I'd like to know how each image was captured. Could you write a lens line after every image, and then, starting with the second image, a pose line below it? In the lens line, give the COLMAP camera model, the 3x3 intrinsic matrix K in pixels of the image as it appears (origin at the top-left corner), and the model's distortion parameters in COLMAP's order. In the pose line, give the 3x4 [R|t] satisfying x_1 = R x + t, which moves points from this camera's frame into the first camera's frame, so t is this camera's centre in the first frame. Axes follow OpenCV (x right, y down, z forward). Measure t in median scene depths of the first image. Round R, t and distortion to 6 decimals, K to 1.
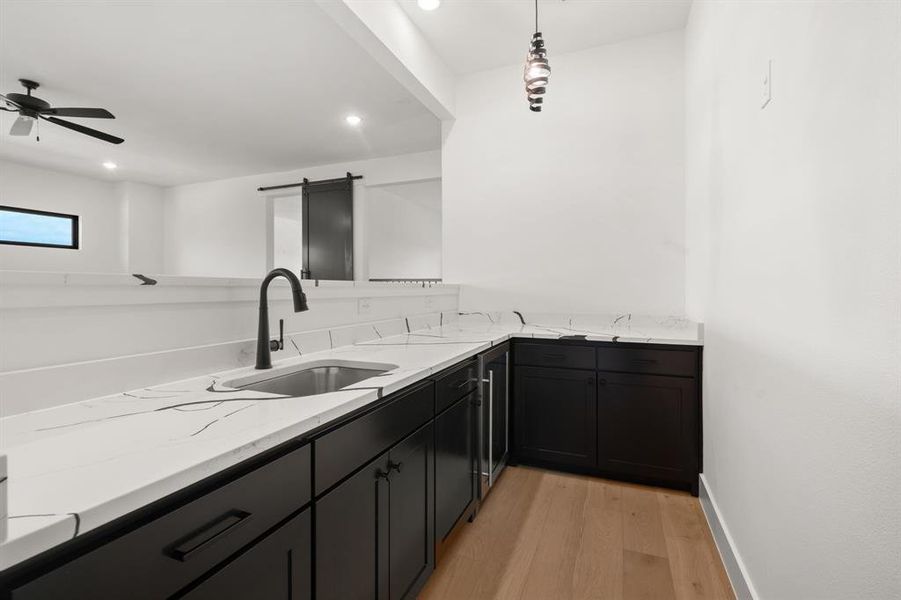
lens RADIAL K [[409.9, 0, 451.4], [0, 409.9, 287.8], [0, 0, 1]] dist [-0.004599, -0.000205]
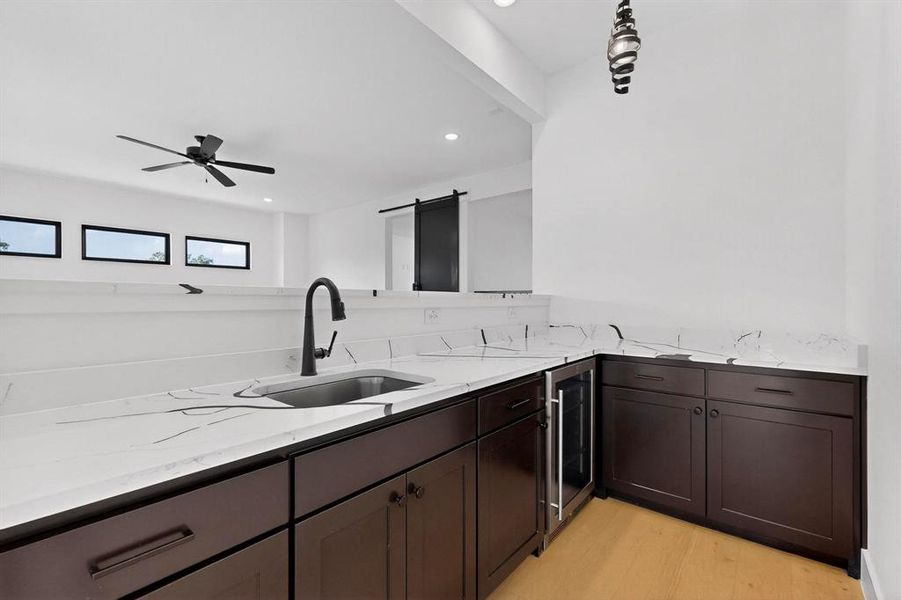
lens RADIAL K [[391.2, 0, 454.0], [0, 391.2, 302.0], [0, 0, 1]] dist [0.002495, -0.000299]
pose [[0.954617, 0.000307, -0.297838, 0.116422], [0.000850, 0.999993, 0.003755, 0.005903], [0.297836, -0.003838, 0.954609, 0.106629]]
